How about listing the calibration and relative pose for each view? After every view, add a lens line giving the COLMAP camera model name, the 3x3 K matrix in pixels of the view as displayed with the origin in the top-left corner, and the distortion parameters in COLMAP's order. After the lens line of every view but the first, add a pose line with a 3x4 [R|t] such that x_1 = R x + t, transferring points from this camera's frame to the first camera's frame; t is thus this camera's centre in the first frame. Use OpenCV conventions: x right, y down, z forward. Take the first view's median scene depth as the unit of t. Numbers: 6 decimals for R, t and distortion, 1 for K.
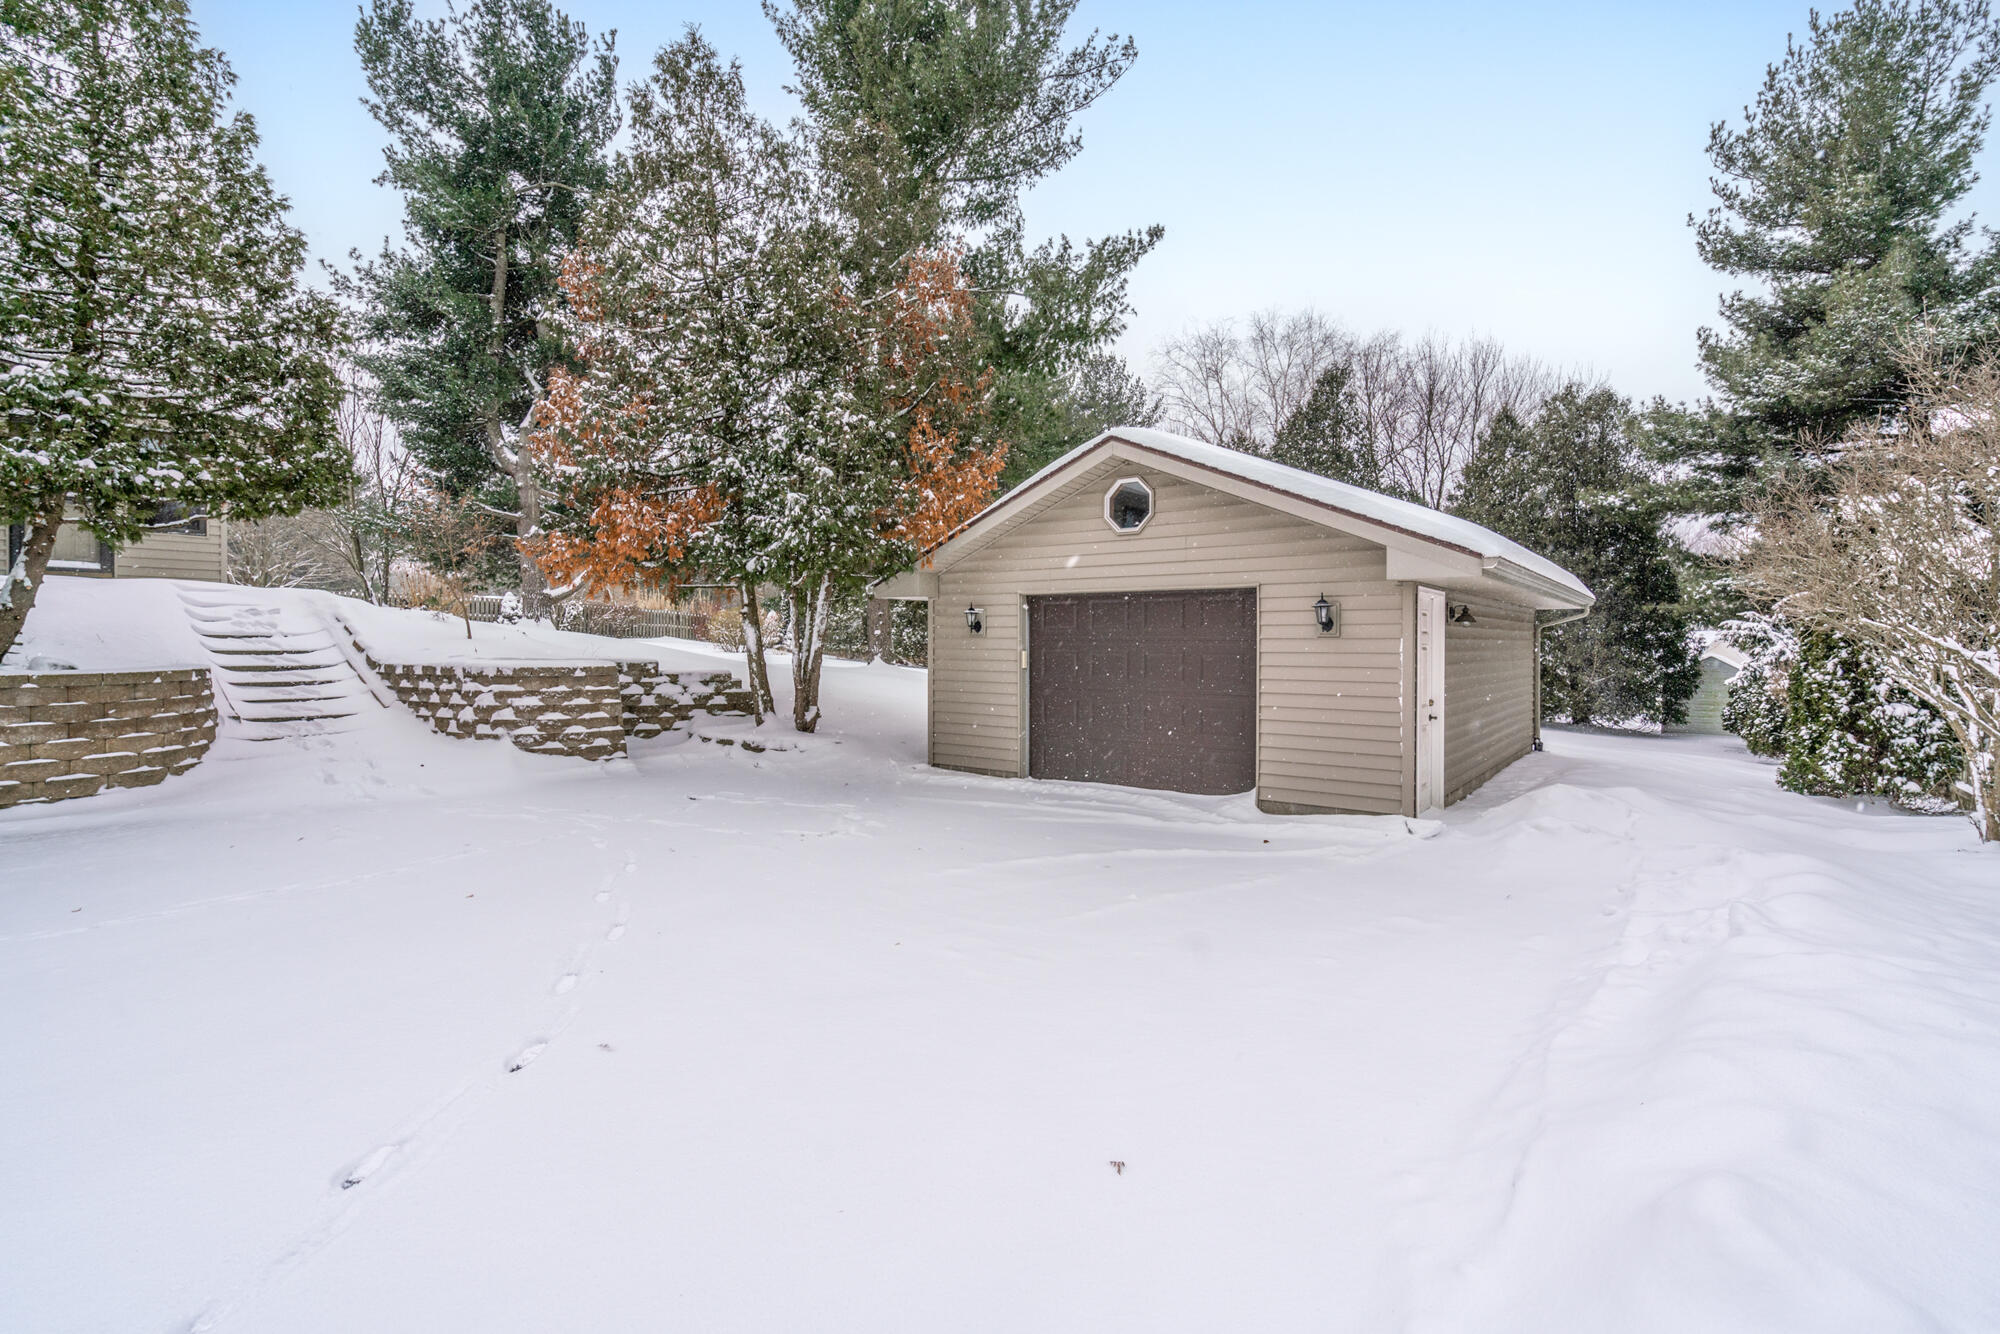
lens RADIAL K [[923.7, 0, 997.9], [0, 923.7, 655.2], [0, 0, 1]] dist [-0.003464, 0.000849]
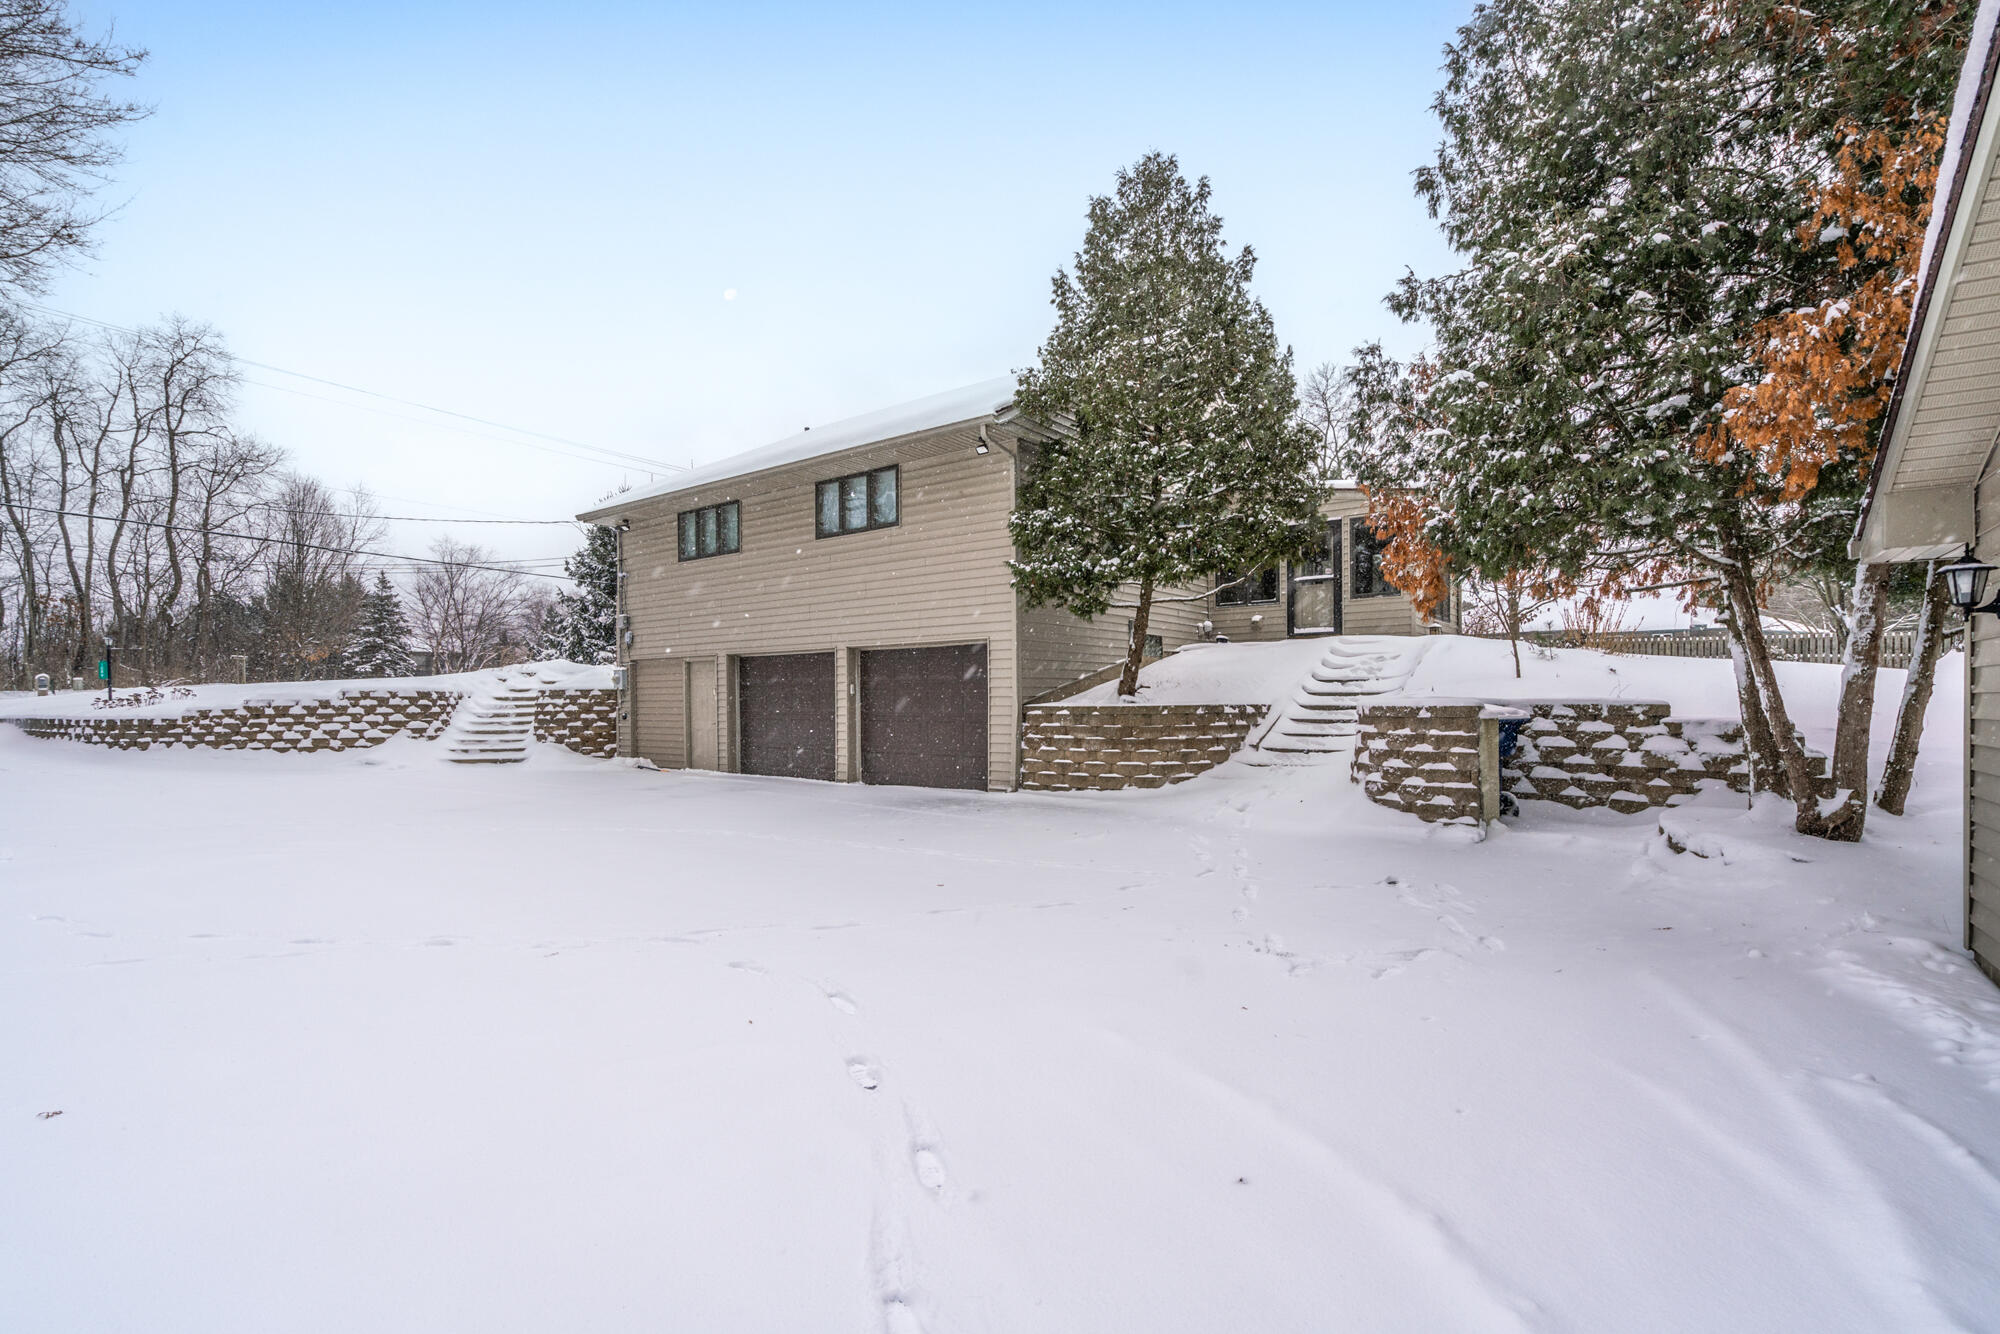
lens RADIAL K [[936.0, 0, 996.4], [0, 936.0, 703.1], [0, 0, 1]] dist [0.004736, 0.000163]
pose [[0.003248, 0.000716, -0.999994, 0.371716], [-0.008258, 0.999966, 0.000689, 0.011869], [0.999961, 0.008256, 0.003254, 0.595375]]
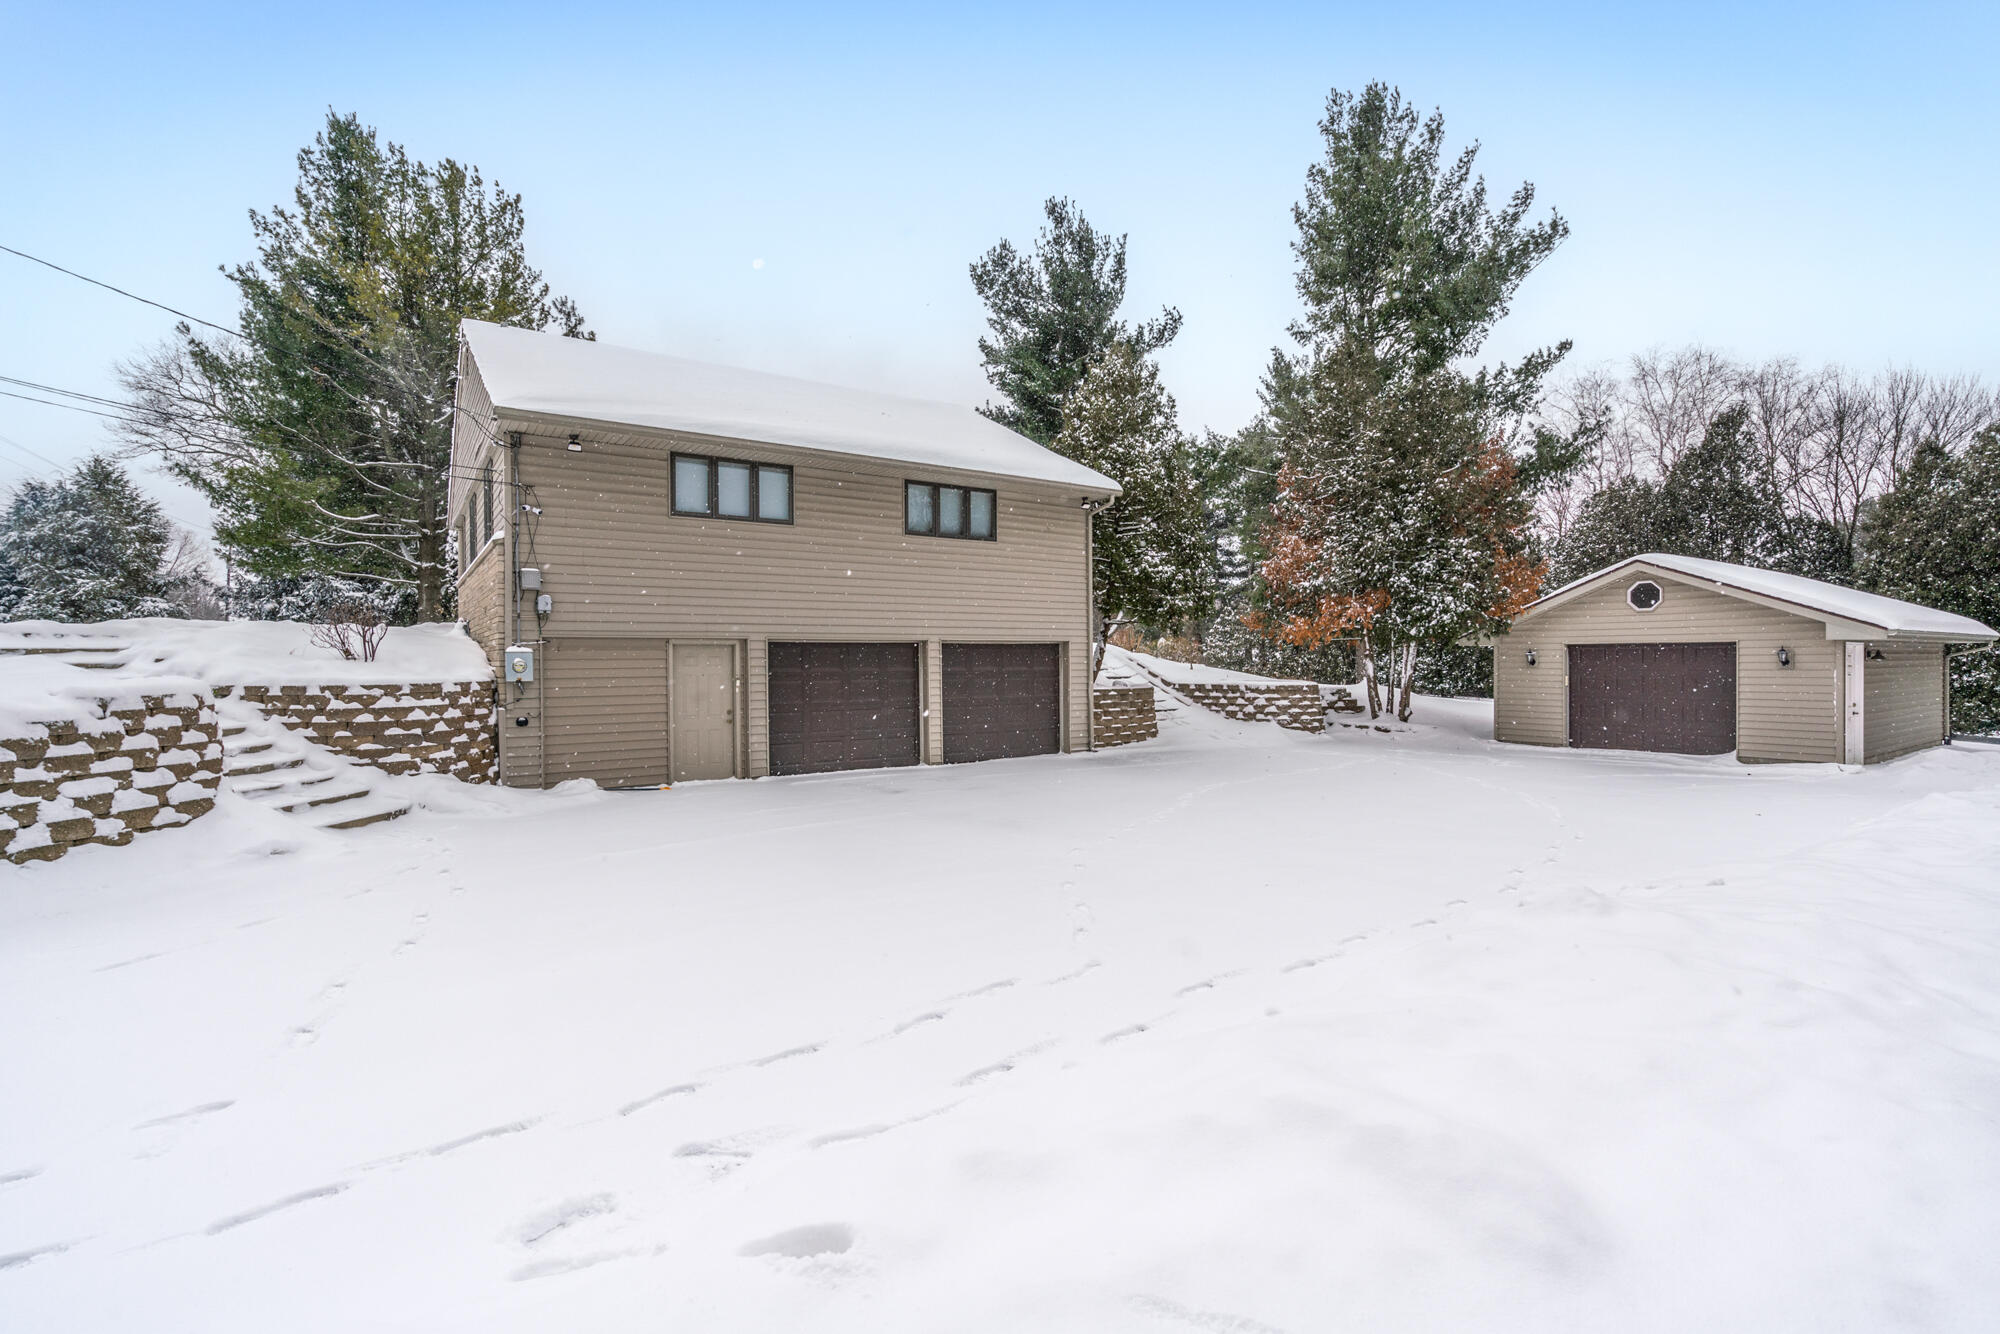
lens RADIAL K [[923.7, 0, 971.8], [0, 923.7, 674.4], [0, 0, 1]] dist [-0.003464, 0.000849]
pose [[0.951201, -0.004164, -0.308544, -0.504667], [0.004559, 0.999989, 0.000560, -0.013394], [0.308539, -0.001939, 0.951210, -1.021482]]
